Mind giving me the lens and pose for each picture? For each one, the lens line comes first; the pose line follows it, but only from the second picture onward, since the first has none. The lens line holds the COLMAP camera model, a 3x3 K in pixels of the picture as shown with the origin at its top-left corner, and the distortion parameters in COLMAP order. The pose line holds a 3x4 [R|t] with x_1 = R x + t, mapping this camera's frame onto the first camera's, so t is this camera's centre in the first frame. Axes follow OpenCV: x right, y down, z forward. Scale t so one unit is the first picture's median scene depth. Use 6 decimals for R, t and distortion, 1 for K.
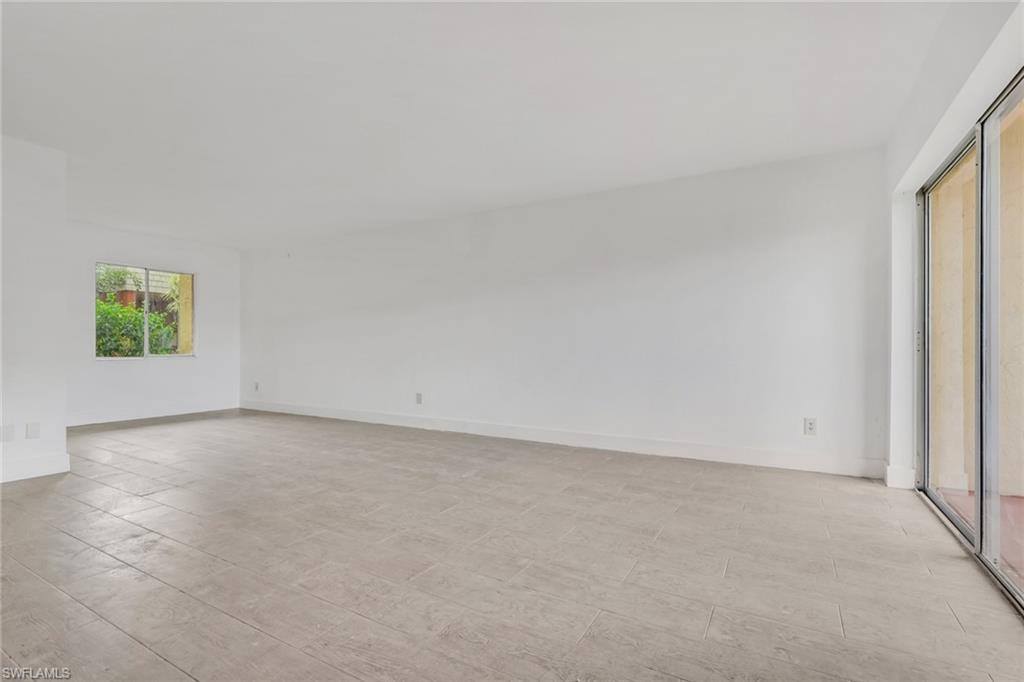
lens RADIAL K [[480.9, 0, 513.9], [0, 480.9, 344.0], [0, 0, 1]] dist [-0.005714, 0.001243]
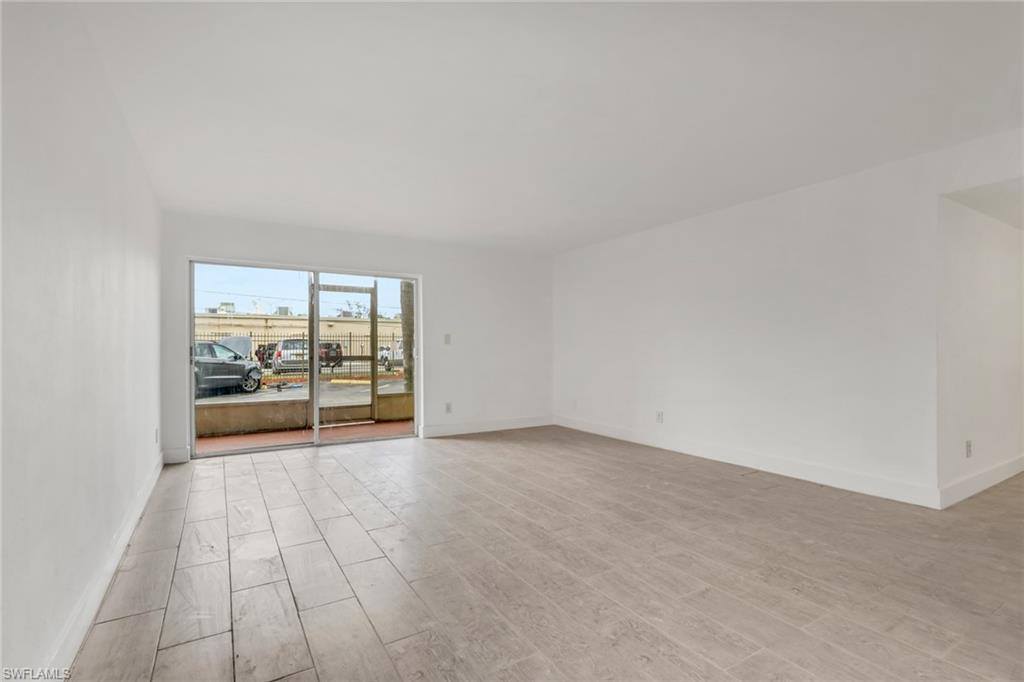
lens RADIAL K [[480.9, 0, 509.1], [0, 480.9, 354.2], [0, 0, 1]] dist [-0.005714, 0.001243]
pose [[-0.876801, -0.003660, 0.480840, -0.788867], [0.001139, 0.999952, 0.009688, -0.037952], [-0.480853, 0.009043, -0.876755, 1.926020]]
